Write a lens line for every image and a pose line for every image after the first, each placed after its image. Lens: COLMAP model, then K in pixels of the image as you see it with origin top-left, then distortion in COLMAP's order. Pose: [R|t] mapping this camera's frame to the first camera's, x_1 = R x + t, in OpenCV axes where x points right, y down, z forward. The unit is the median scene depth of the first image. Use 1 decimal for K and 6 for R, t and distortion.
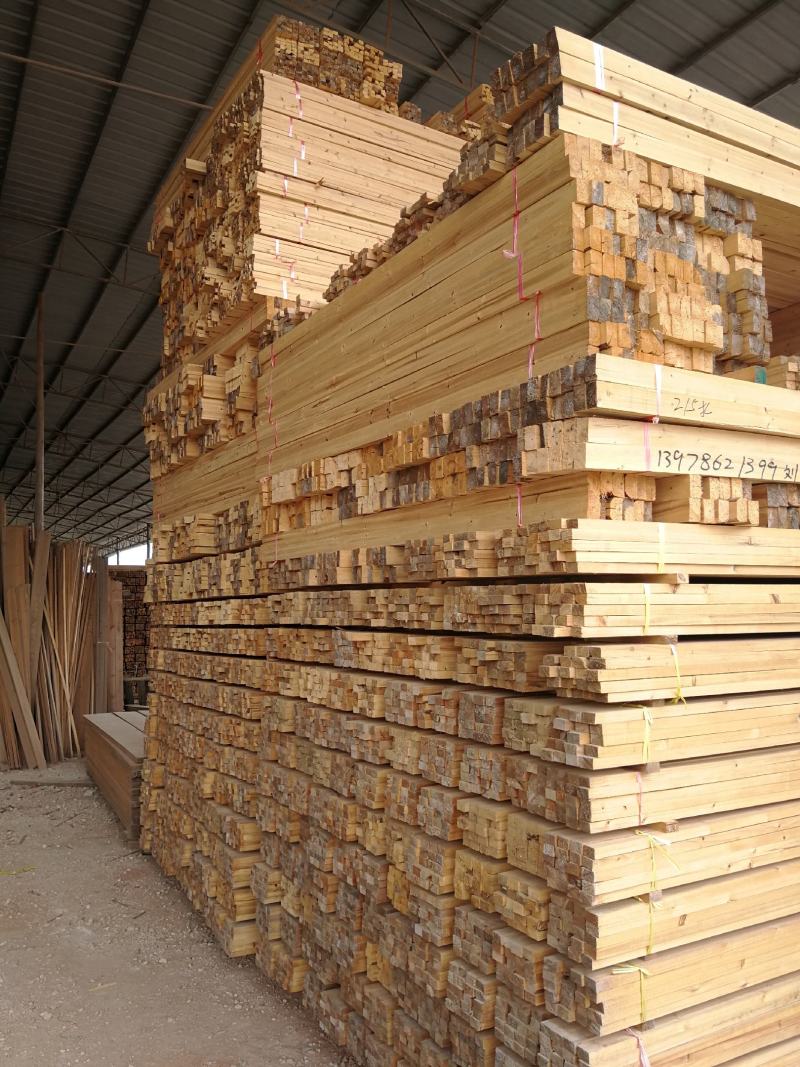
lens RADIAL K [[854.0, 0, 400.0], [0, 854.0, 533.5], [0, 0, 1]] dist [0.044872, -0.067069]
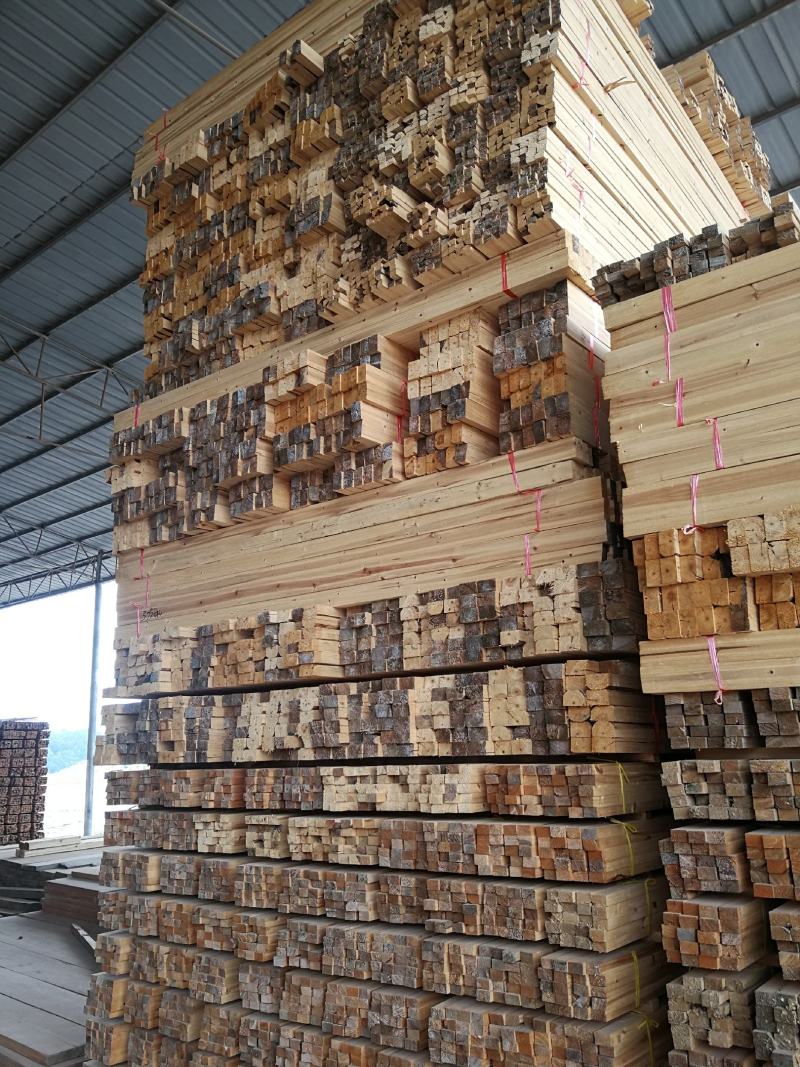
lens RADIAL K [[854.0, 0, 400.0], [0, 854.0, 533.5], [0, 0, 1]] dist [0.044872, -0.067069]
pose [[0.932577, 0.065764, 0.354929, -0.632787], [-0.012259, 0.988467, -0.150940, 0.023688], [-0.360762, 0.136412, 0.922628, 0.737545]]
